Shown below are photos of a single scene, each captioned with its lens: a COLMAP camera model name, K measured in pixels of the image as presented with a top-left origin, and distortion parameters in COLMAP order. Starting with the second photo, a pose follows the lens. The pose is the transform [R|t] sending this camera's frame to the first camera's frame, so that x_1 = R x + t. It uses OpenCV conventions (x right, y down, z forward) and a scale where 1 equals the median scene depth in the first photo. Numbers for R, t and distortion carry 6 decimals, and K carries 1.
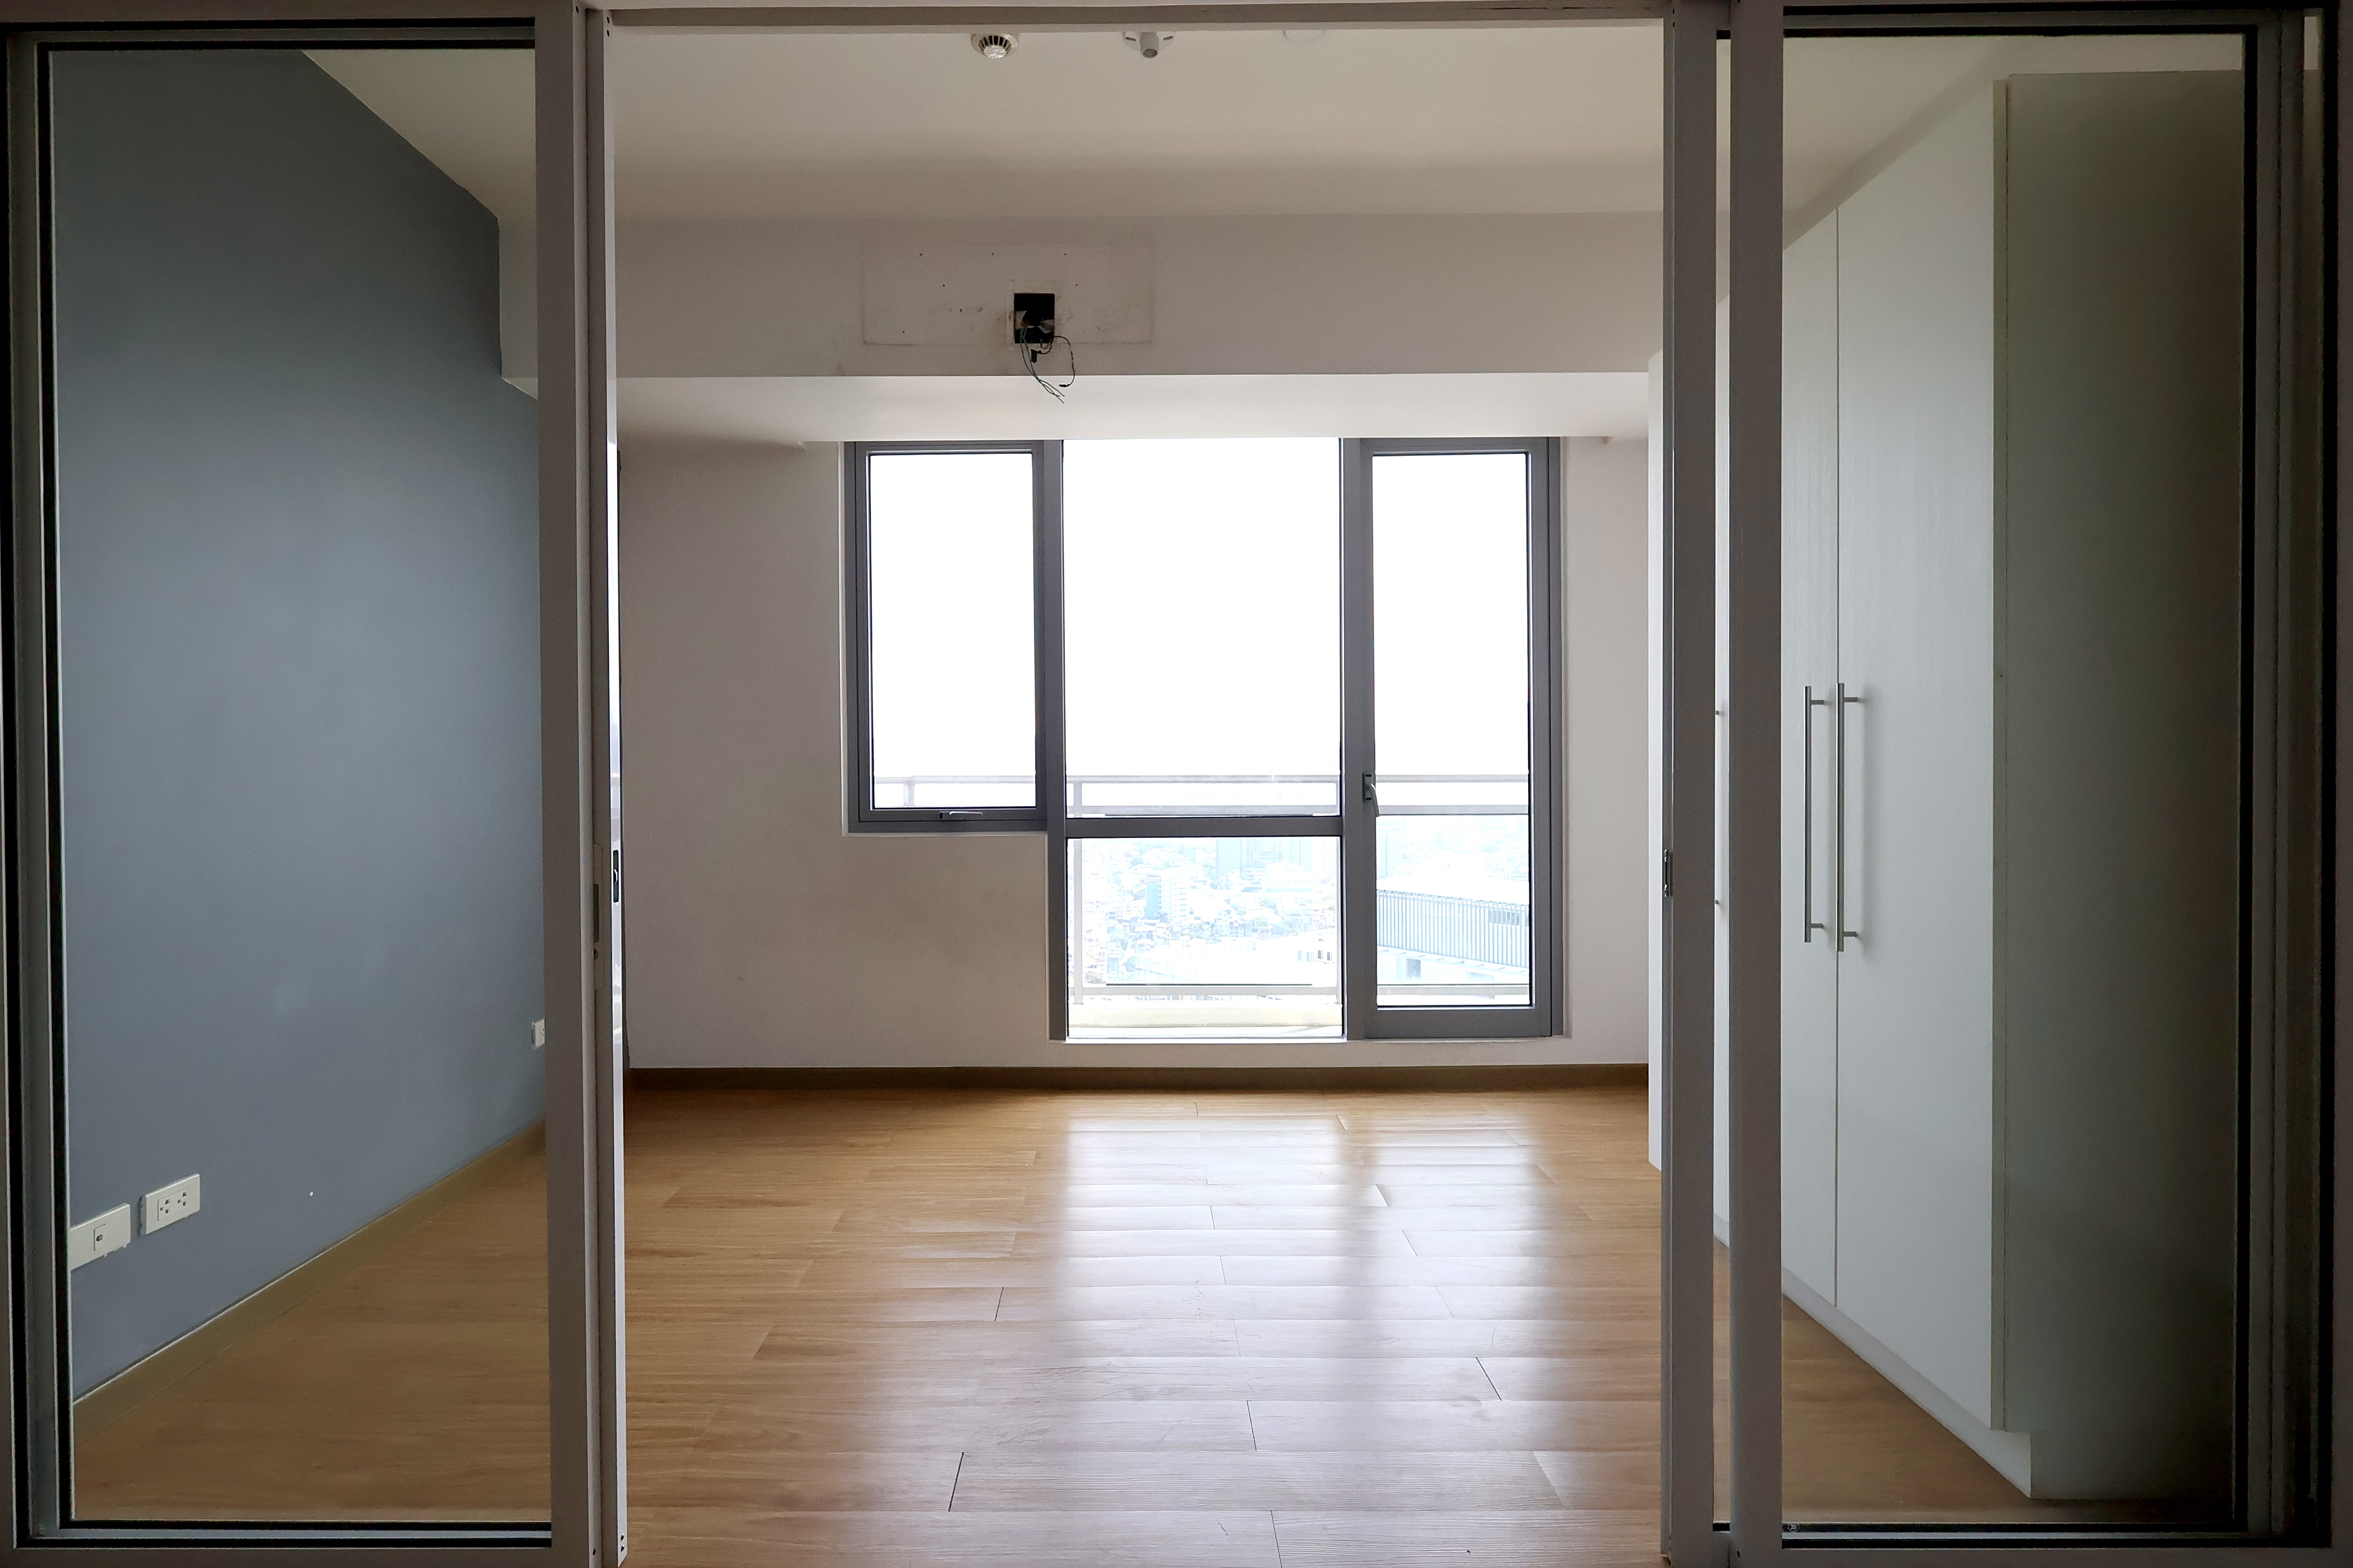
lens RADIAL K [[1185.8, 0, 1120.0], [0, 1185.8, 781.4], [0, 0, 1]] dist [-0.001380, -0.000991]
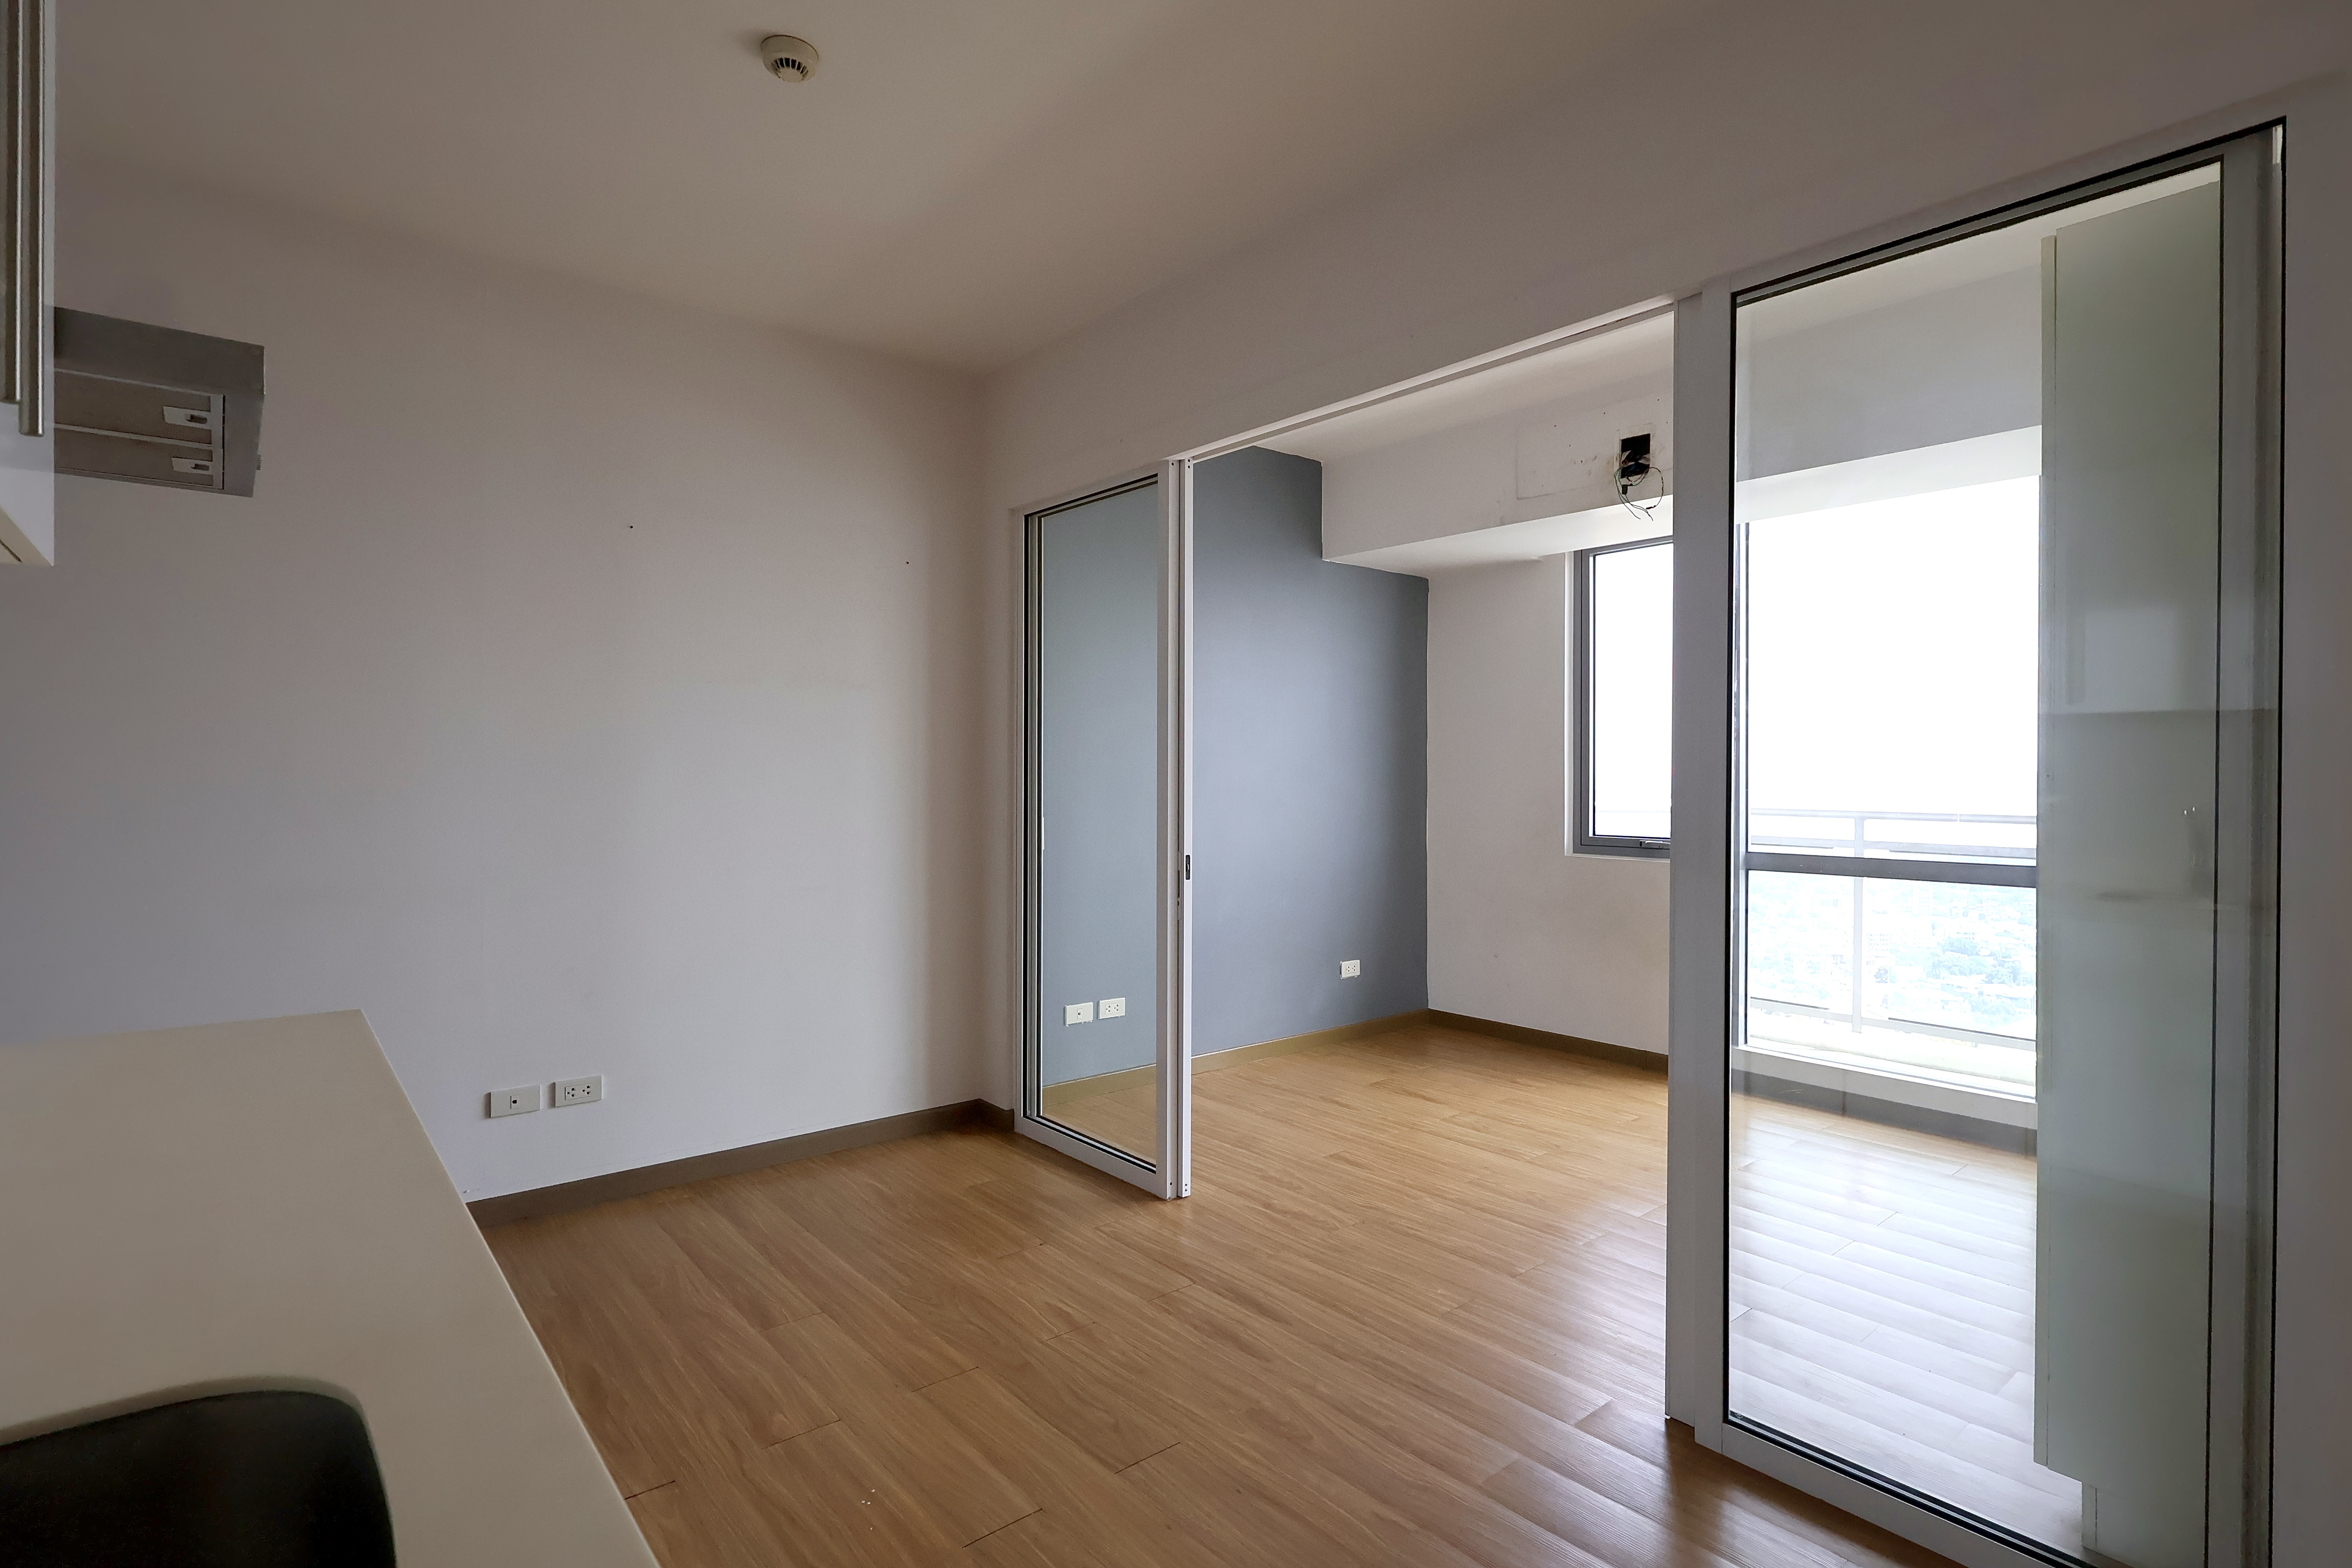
lens RADIAL K [[1144.7, 0, 1176.0], [0, 1144.7, 784.0], [0, 0, 1]] dist [-0.005507, 0.000853]
pose [[0.644018, 0.013983, -0.764882, 0.460600], [-0.016575, 0.999853, 0.004323, -0.031369], [0.764831, 0.009894, 0.644155, -0.131725]]
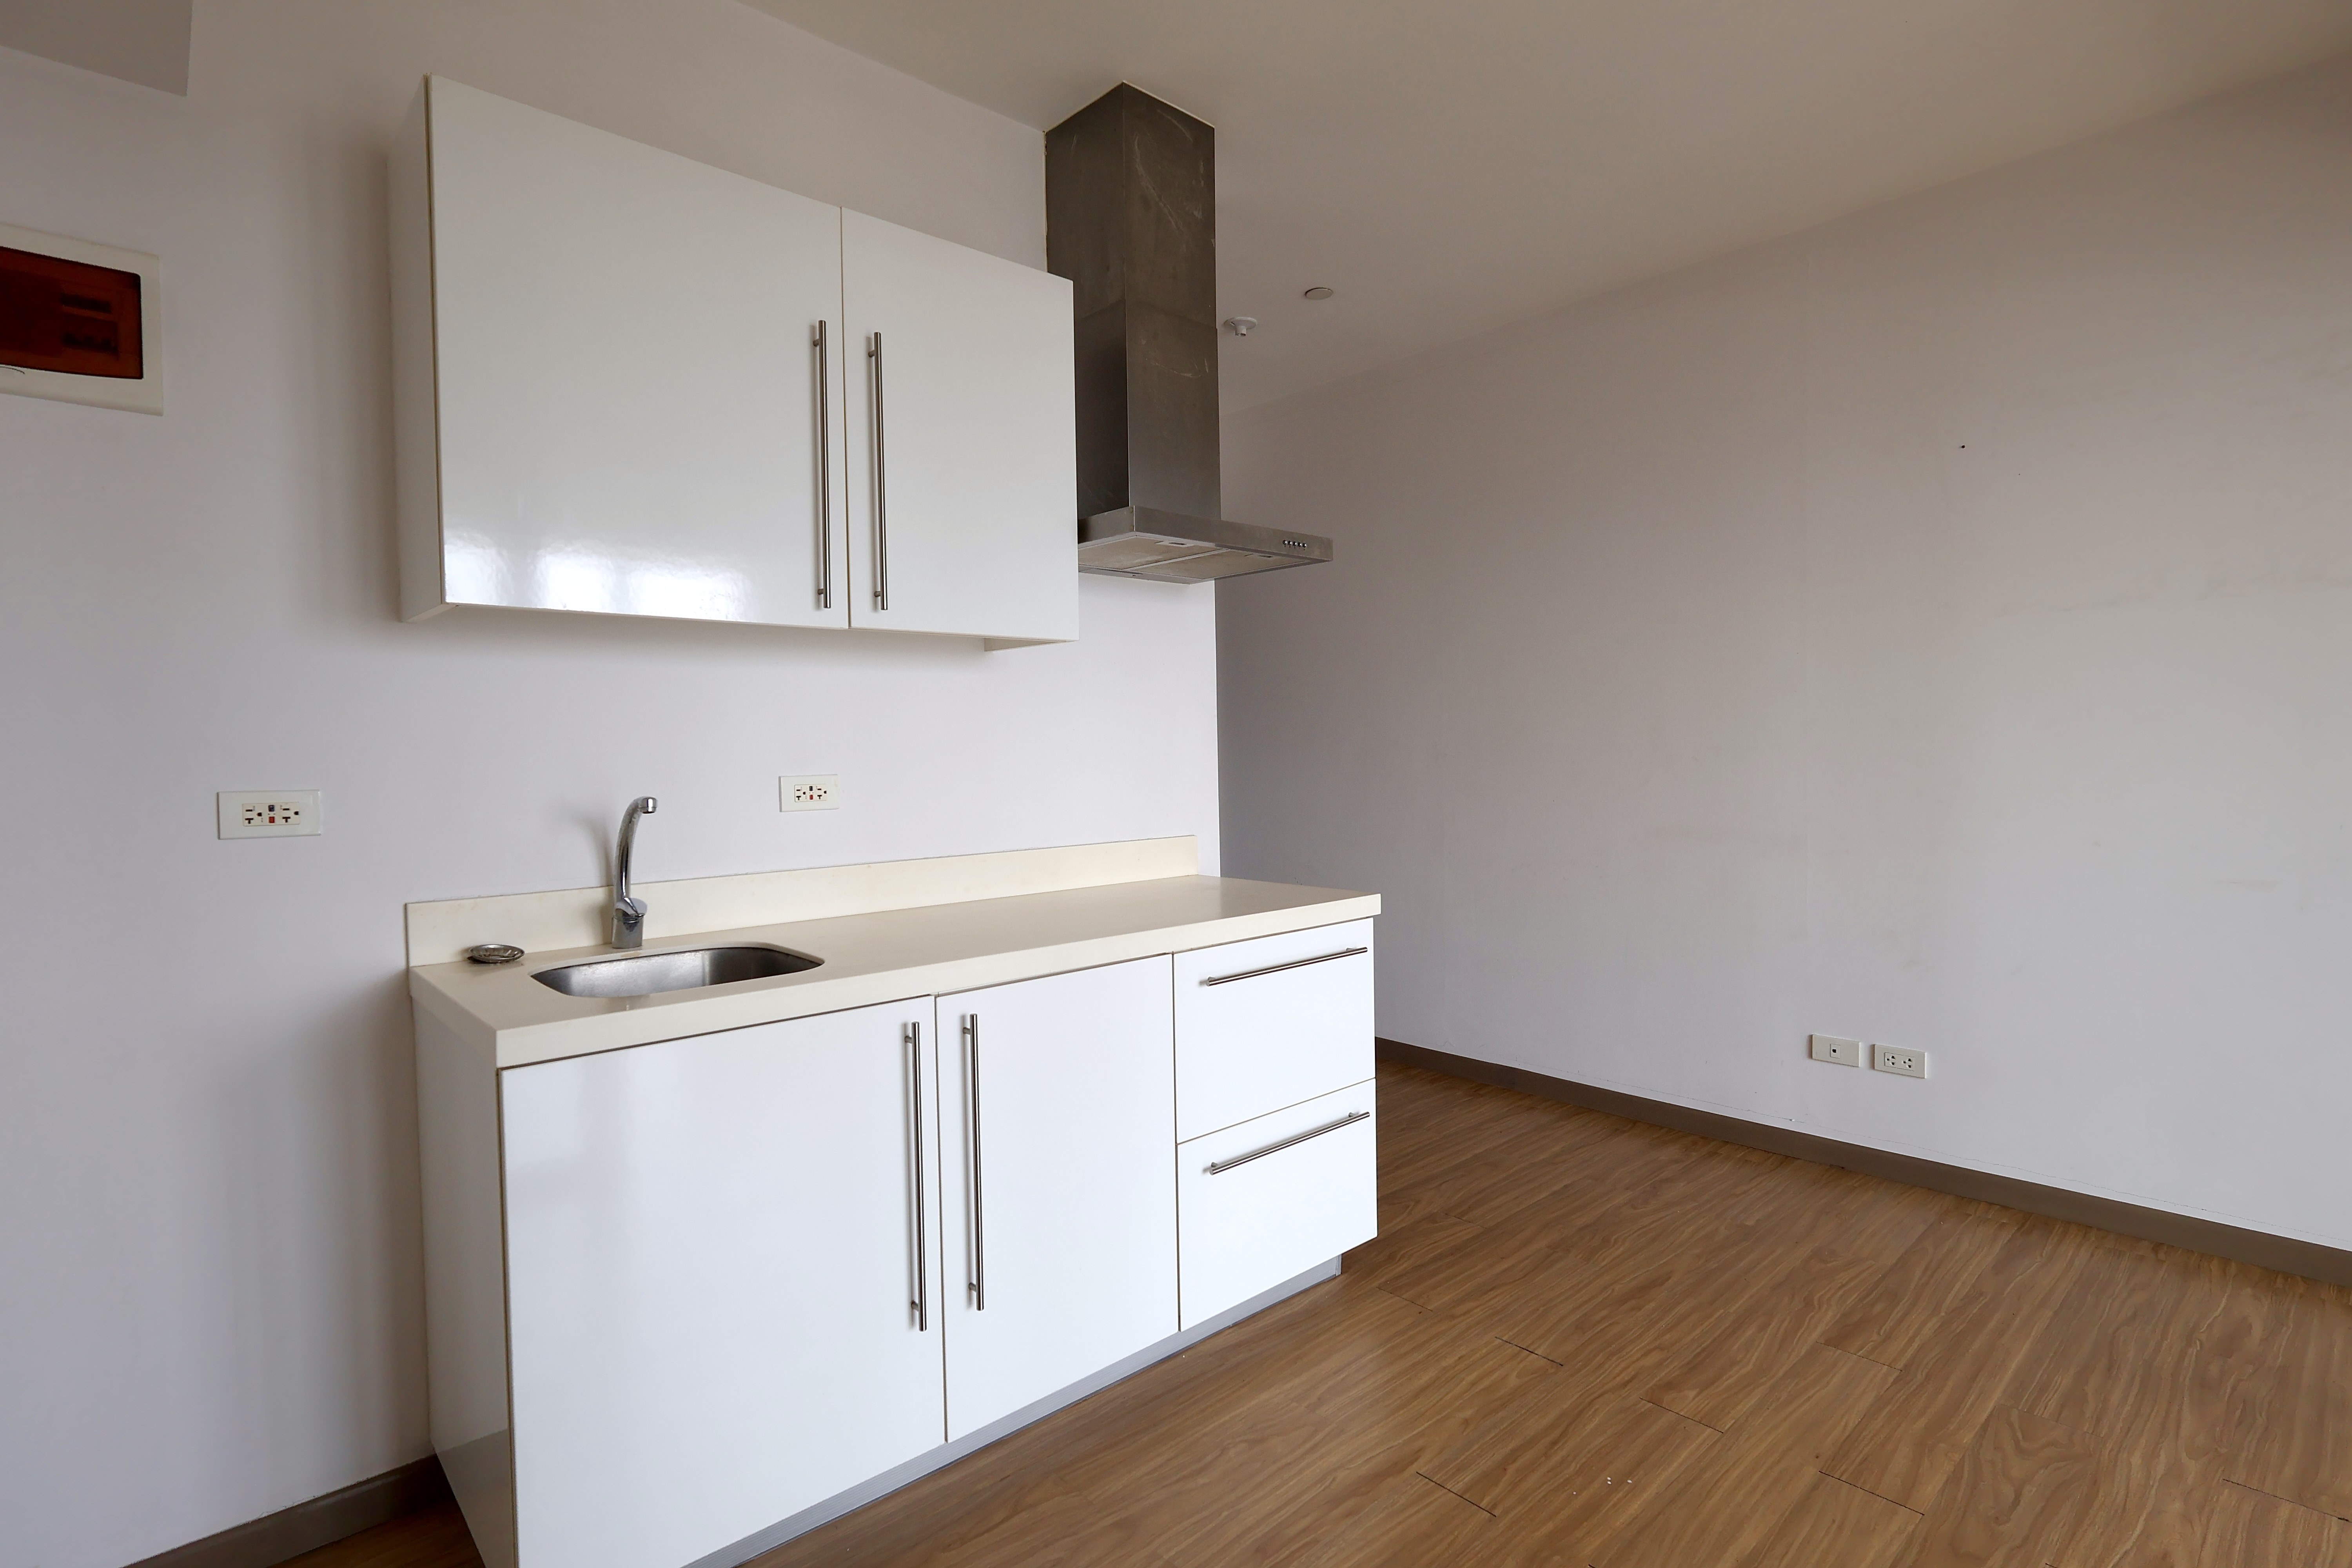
lens RADIAL K [[1144.7, 0, 1176.0], [0, 1144.7, 784.0], [0, 0, 1]] dist [-0.005507, 0.000853]
pose [[-0.736434, 0.040869, -0.675274, 0.445587], [0.014222, 0.998888, 0.044944, -0.032008], [0.676360, 0.023494, -0.736197, 0.306678]]
